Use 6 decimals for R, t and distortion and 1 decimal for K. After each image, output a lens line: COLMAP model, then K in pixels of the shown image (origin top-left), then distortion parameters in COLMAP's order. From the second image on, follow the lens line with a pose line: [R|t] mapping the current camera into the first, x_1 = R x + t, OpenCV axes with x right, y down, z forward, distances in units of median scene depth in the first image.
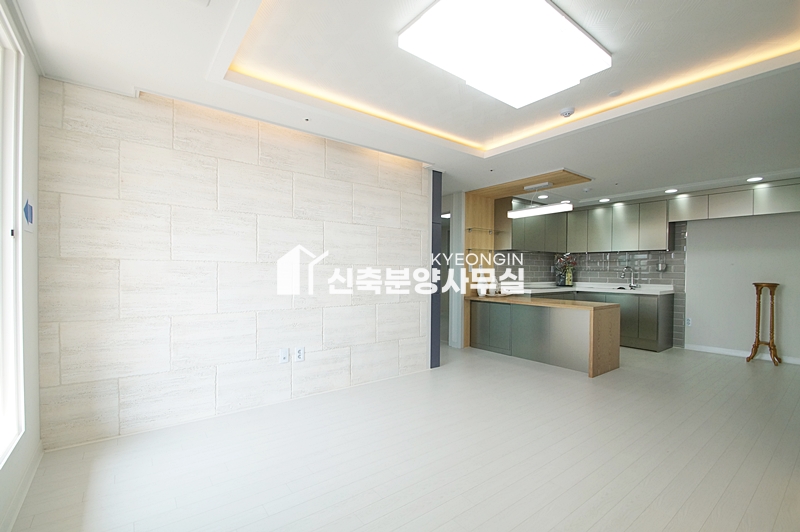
lens RADIAL K [[352.6, 0, 391.4], [0, 352.6, 274.7], [0, 0, 1]] dist [0.009564, -0.013735]
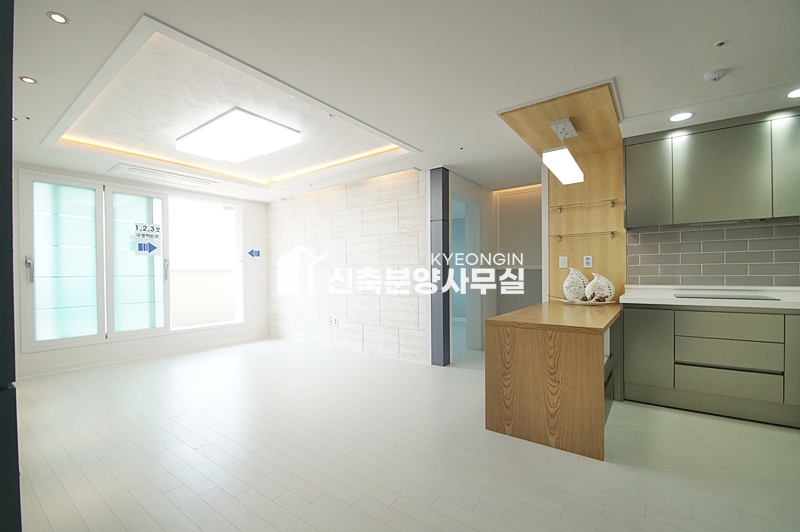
lens RADIAL K [[353.6, 0, 389.9], [0, 353.6, 276.3], [0, 0, 1]] dist [0.015131, -0.016987]
pose [[0.275646, -0.001570, -0.961258, 0.966372], [0.000464, 0.999999, -0.001500, 0.012083], [0.961259, -0.000032, 0.275647, 0.549758]]
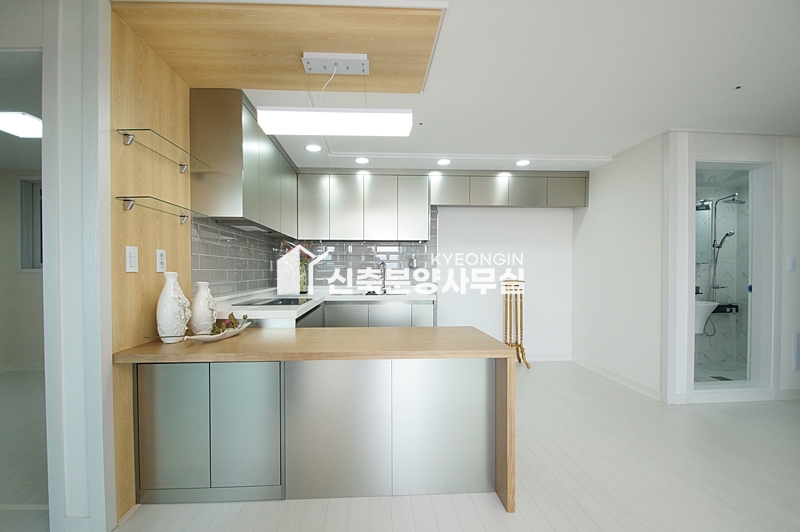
lens RADIAL K [[347.2, 0, 384.3], [0, 347.2, 274.8], [0, 0, 1]] dist [-0.001346, -0.016407]
pose [[0.567562, -0.017935, 0.823136, 0.116175], [0.012697, 0.999834, 0.013030, -0.007430], [-0.823233, 0.003056, 0.567695, 0.753085]]
